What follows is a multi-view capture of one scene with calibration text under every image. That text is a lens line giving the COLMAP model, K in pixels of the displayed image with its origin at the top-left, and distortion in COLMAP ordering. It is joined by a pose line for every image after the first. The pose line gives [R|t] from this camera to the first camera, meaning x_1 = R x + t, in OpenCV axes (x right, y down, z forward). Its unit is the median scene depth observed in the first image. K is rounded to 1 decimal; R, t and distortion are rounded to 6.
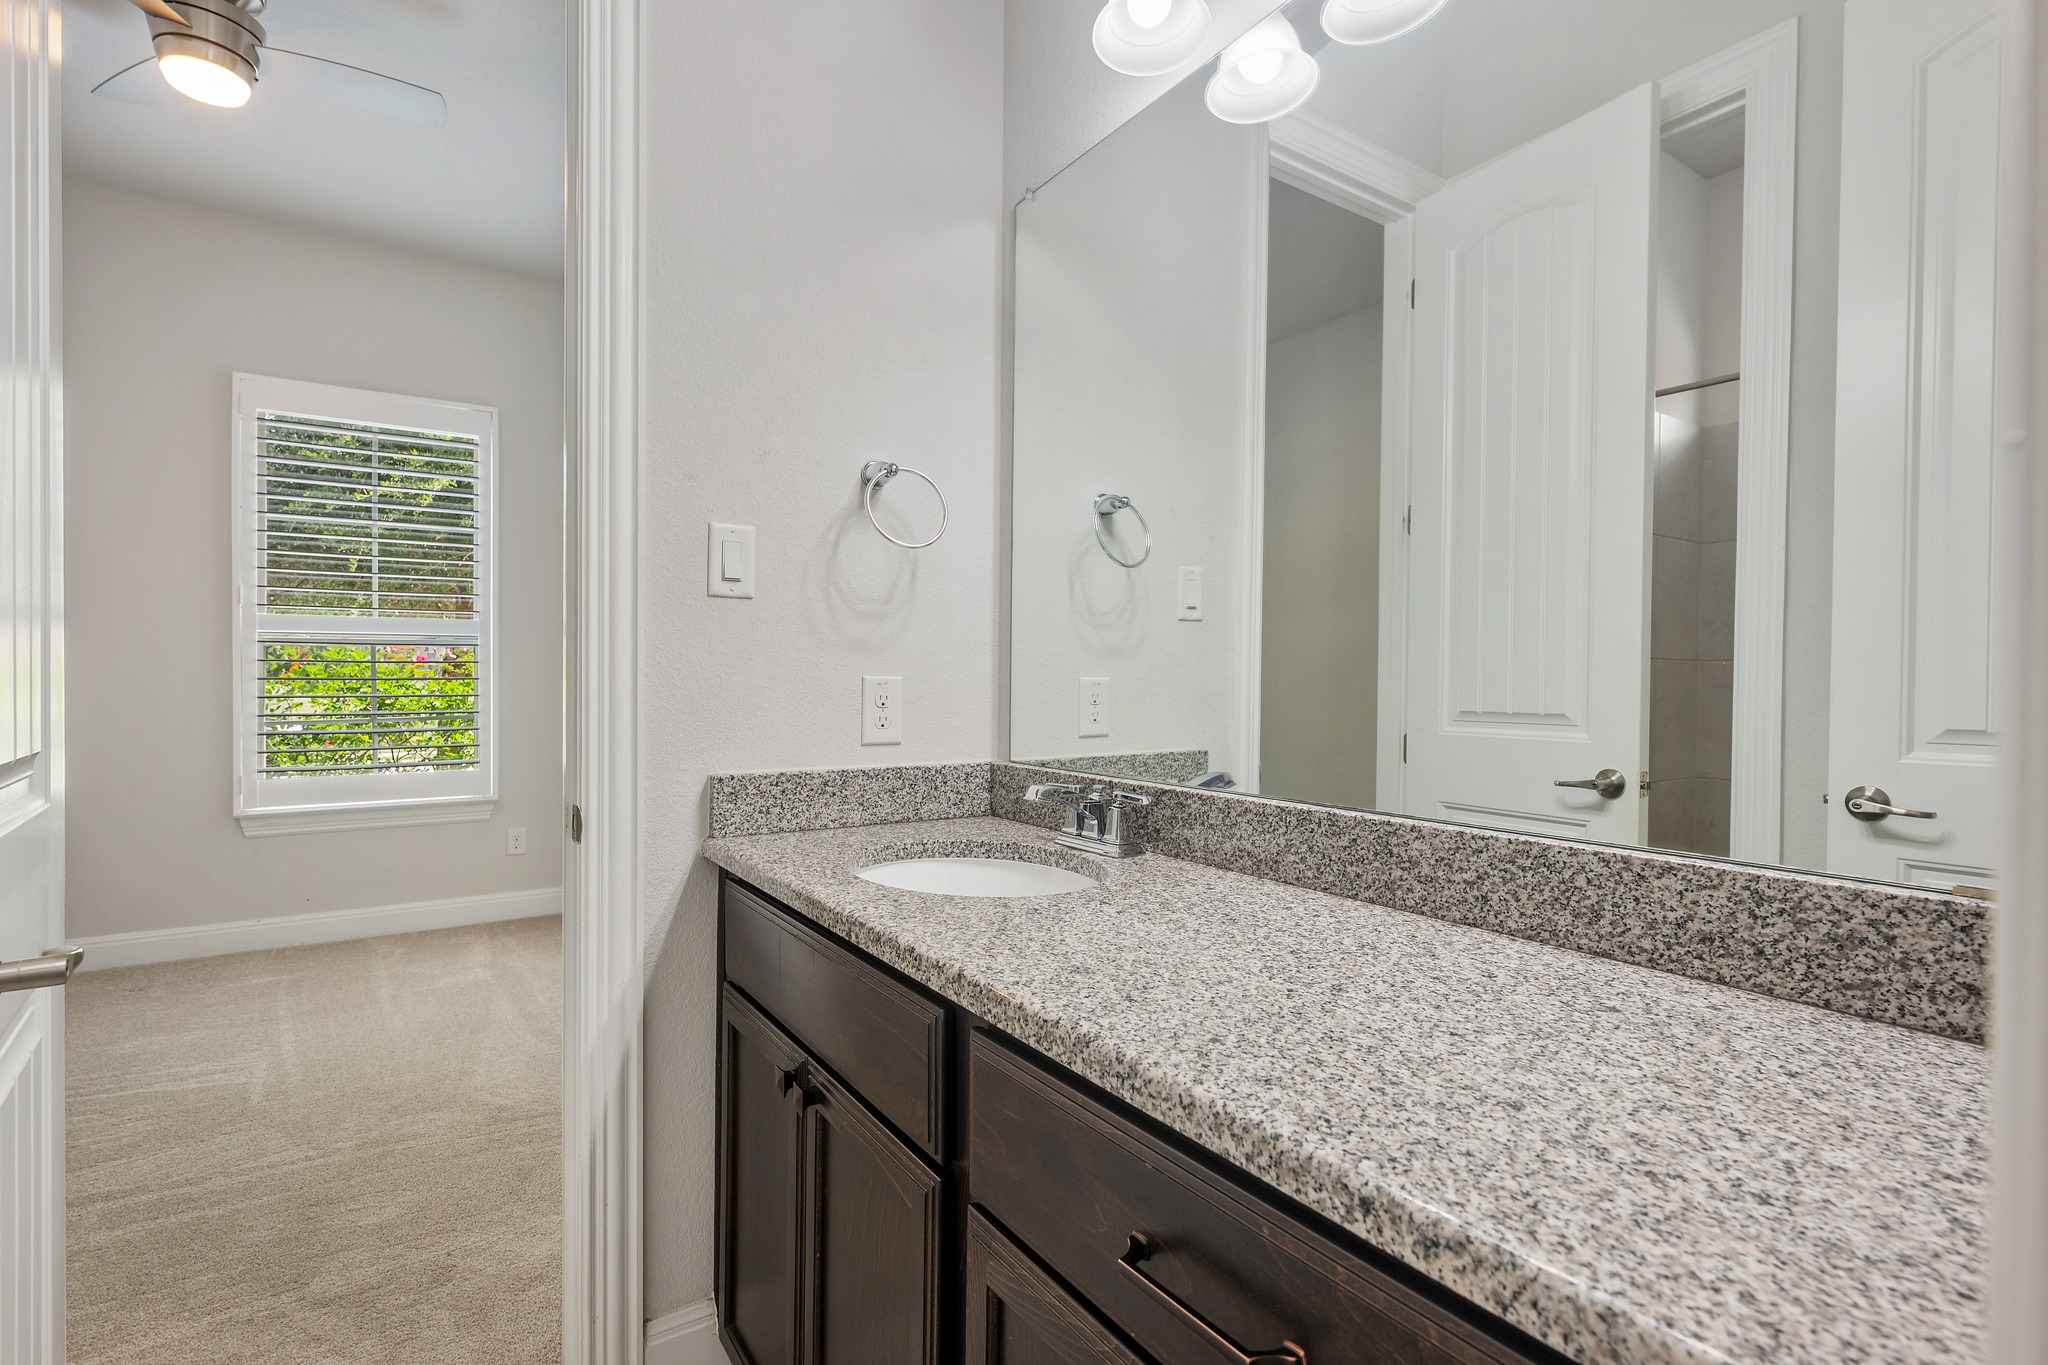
lens RADIAL K [[967.1, 0, 1024.0], [0, 967.1, 682.5], [0, 0, 1]] dist [0.001490, 0.000153]
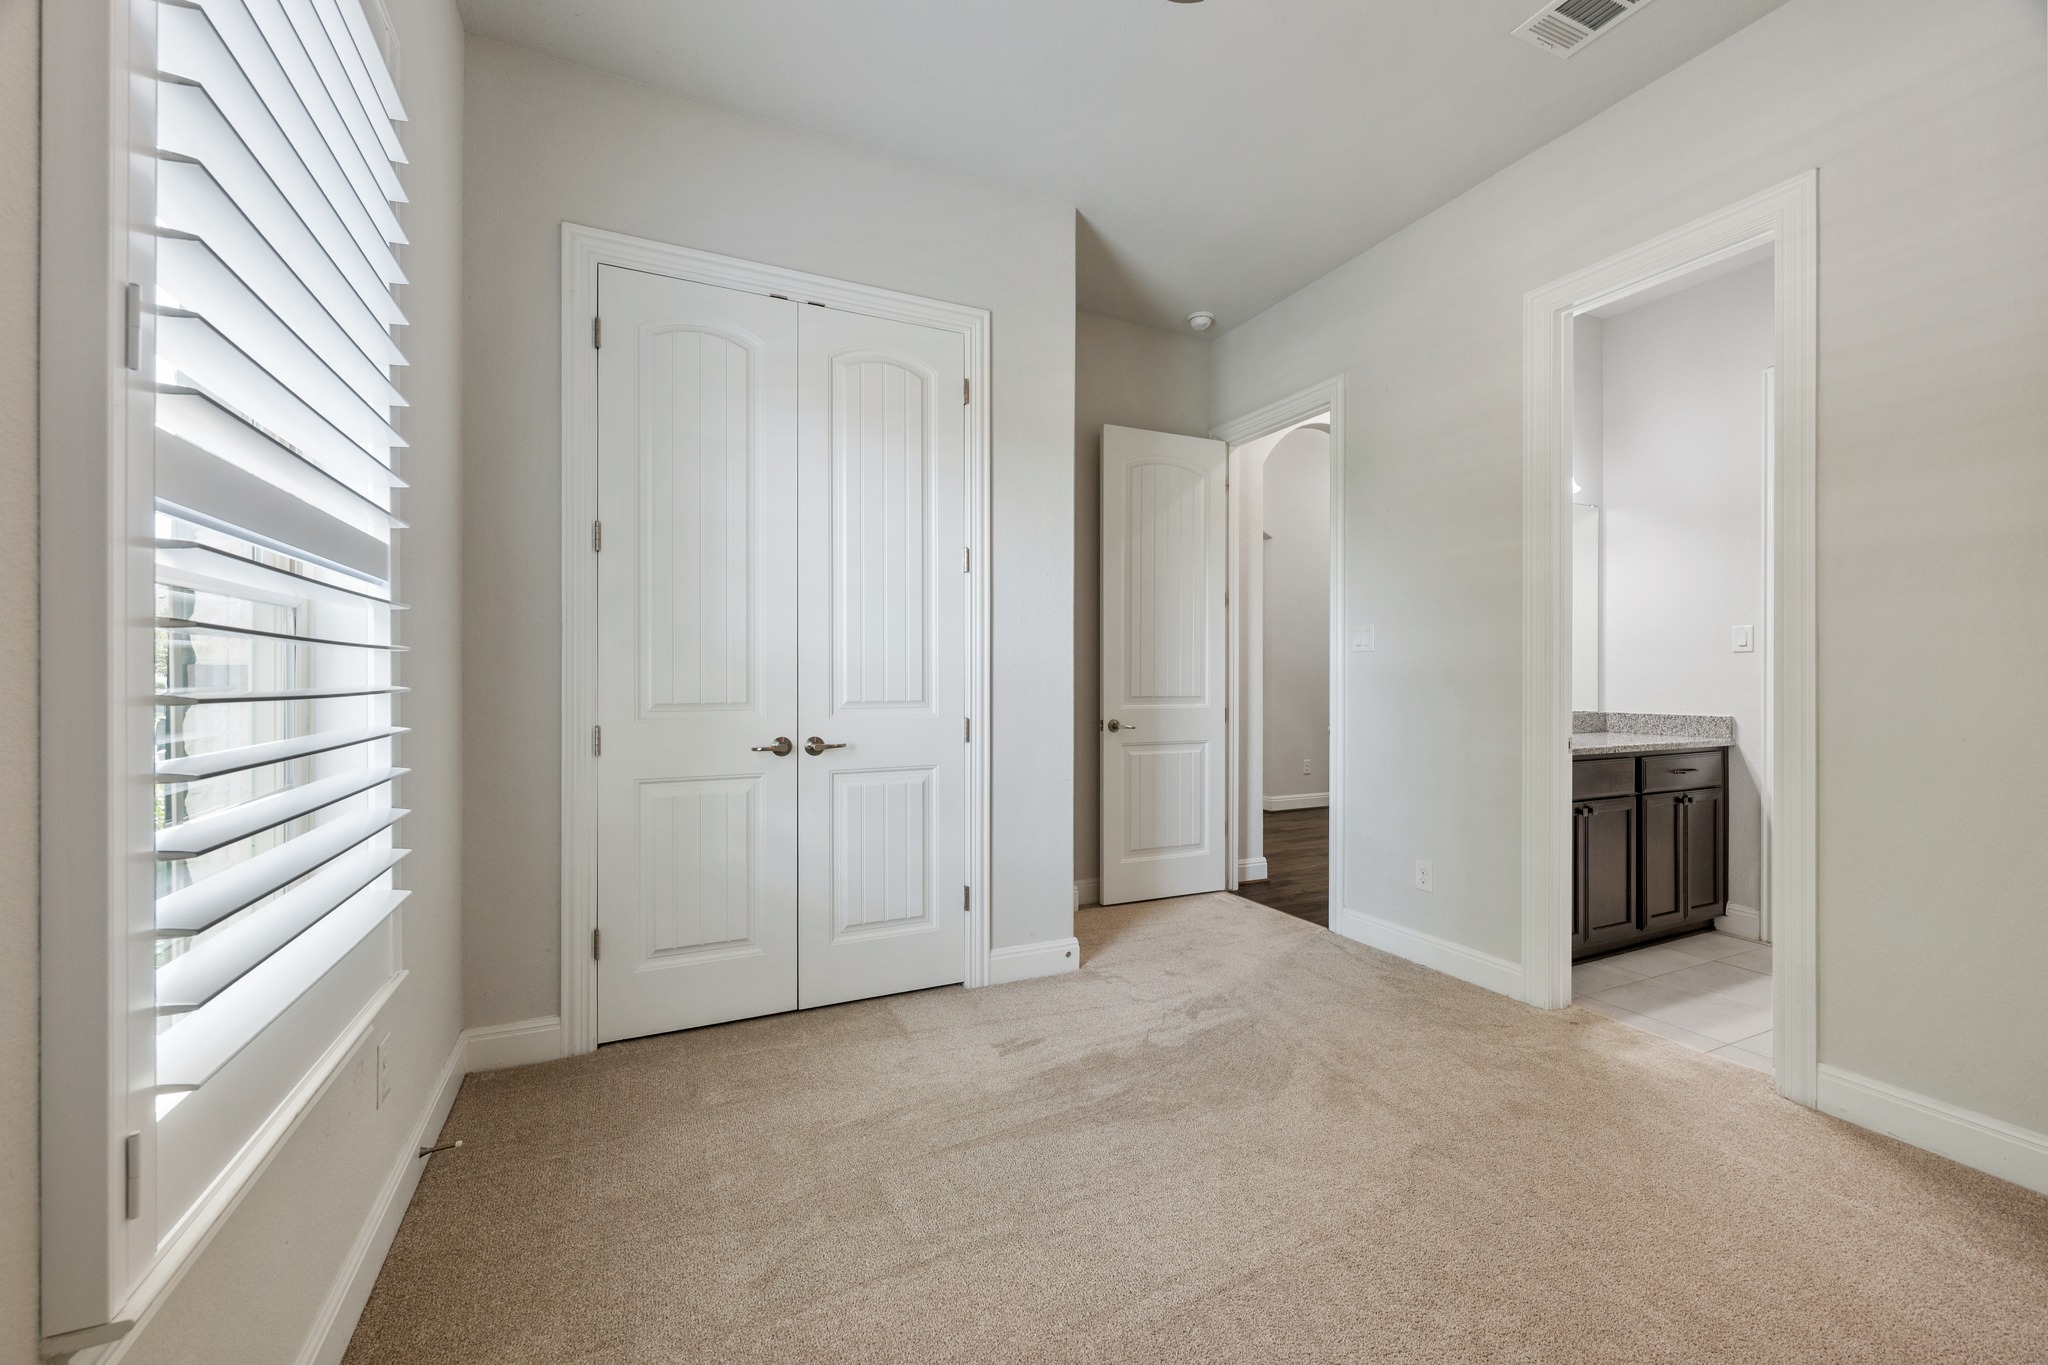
lens RADIAL K [[819.1, 0, 1023.6], [0, 819.1, 665.2], [0, 0, 1]] dist [-0.000790, 0.000216]
pose [[0.144265, 0.007559, 0.989510, -3.426921], [0.012321, 0.999880, -0.009434, -0.064852], [-0.989462, 0.013553, 0.144154, 2.646510]]
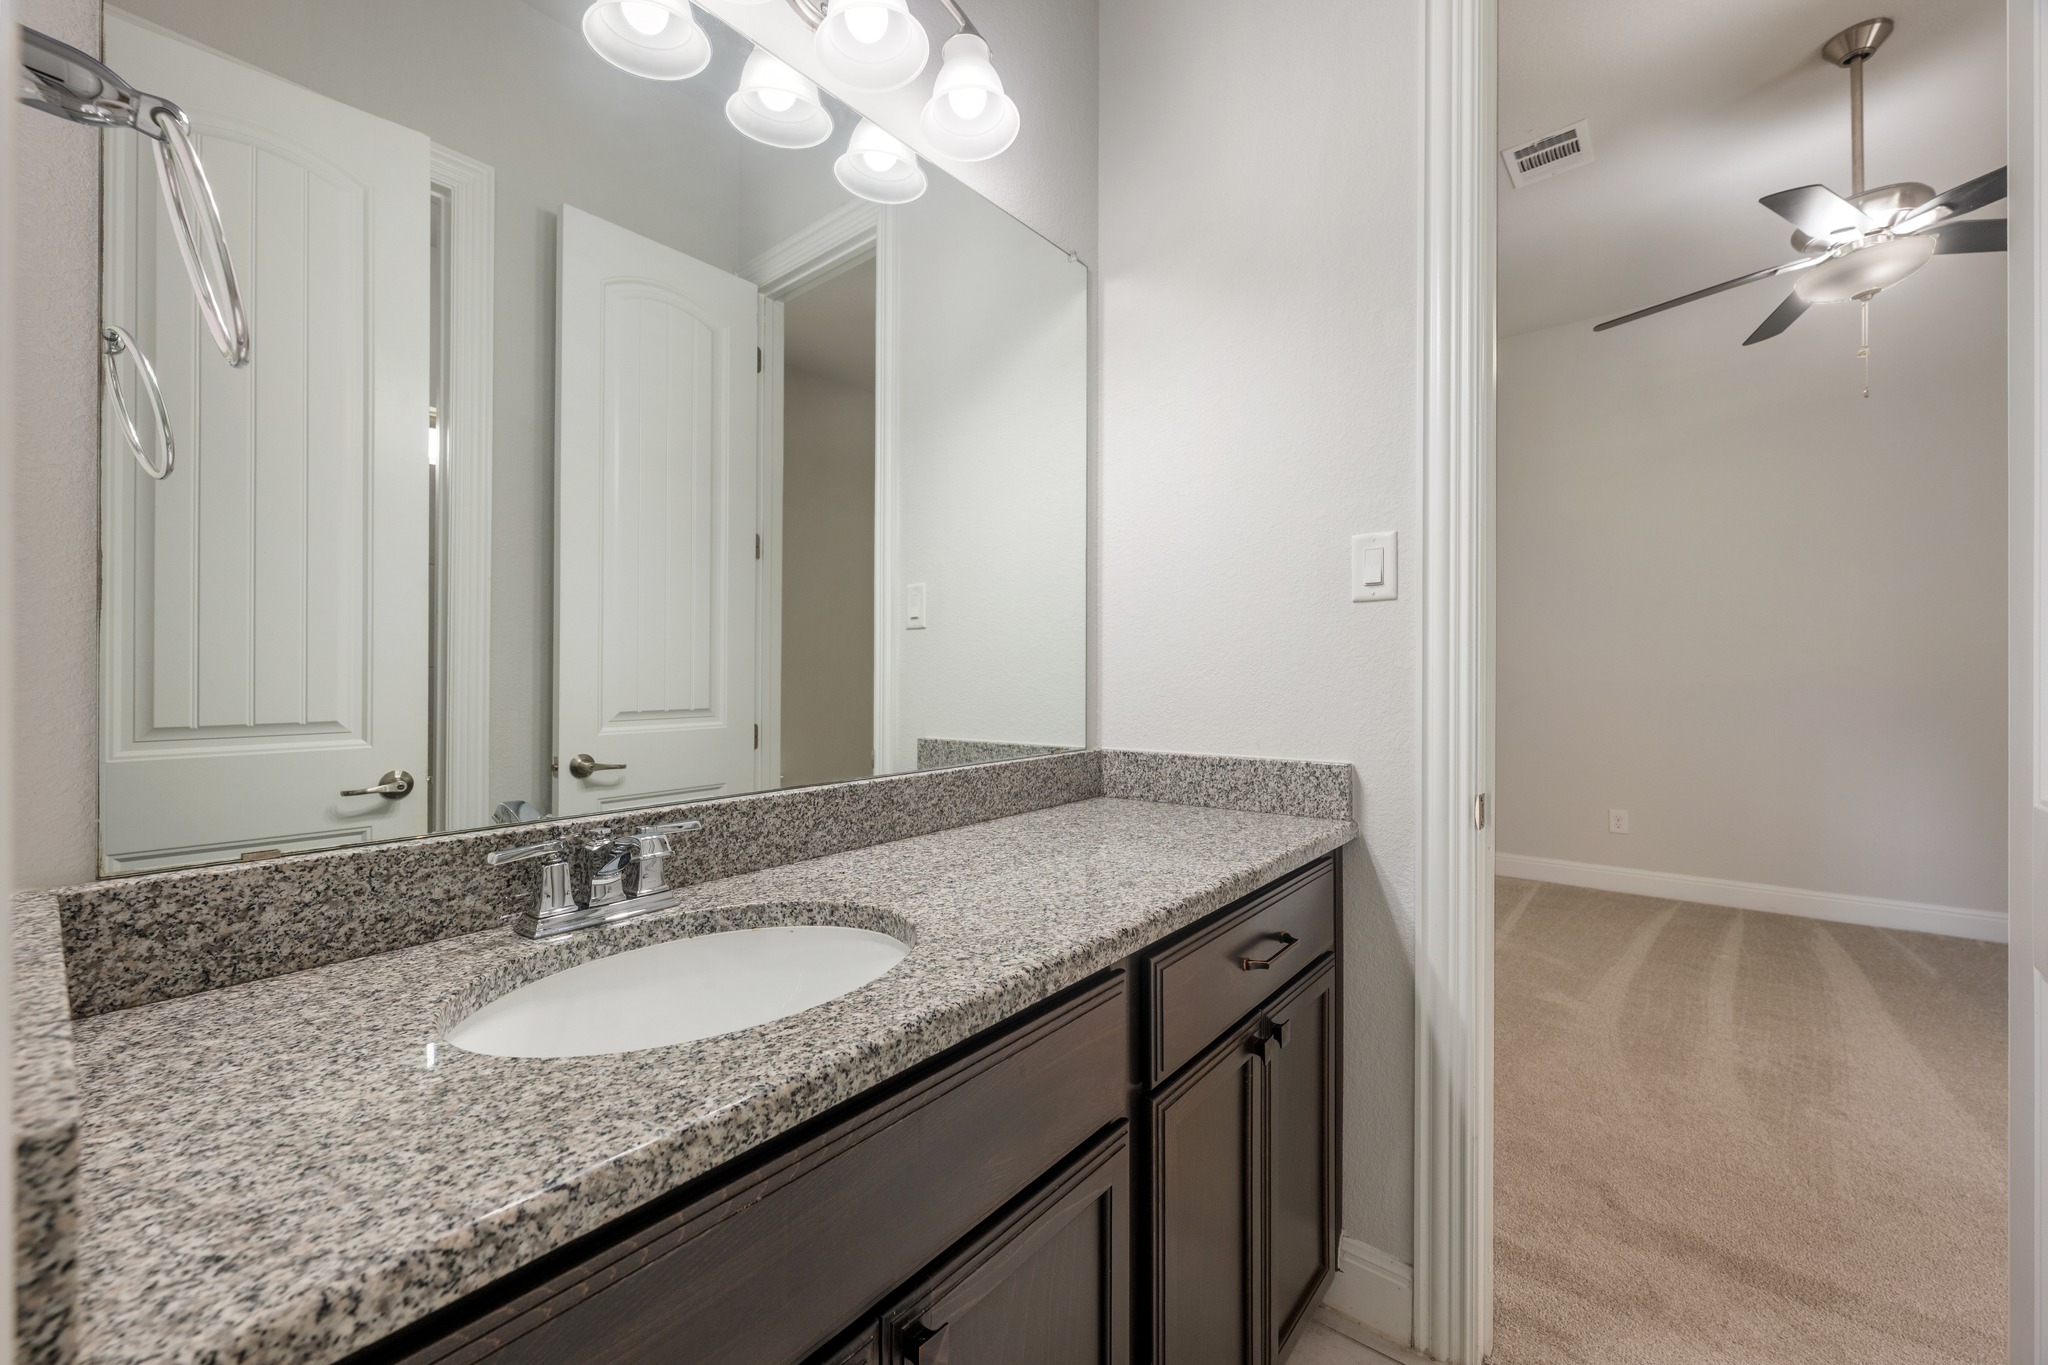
lens RADIAL K [[808.6, 0, 1023.4], [0, 808.6, 678.3], [0, 0, 1]] dist [-0.000309, 0.000171]
pose [[-0.299287, -0.000309, 0.954163, -0.786889], [0.016183, 0.999854, 0.005400, -0.005655], [-0.954026, 0.017057, -0.299238, 1.160477]]
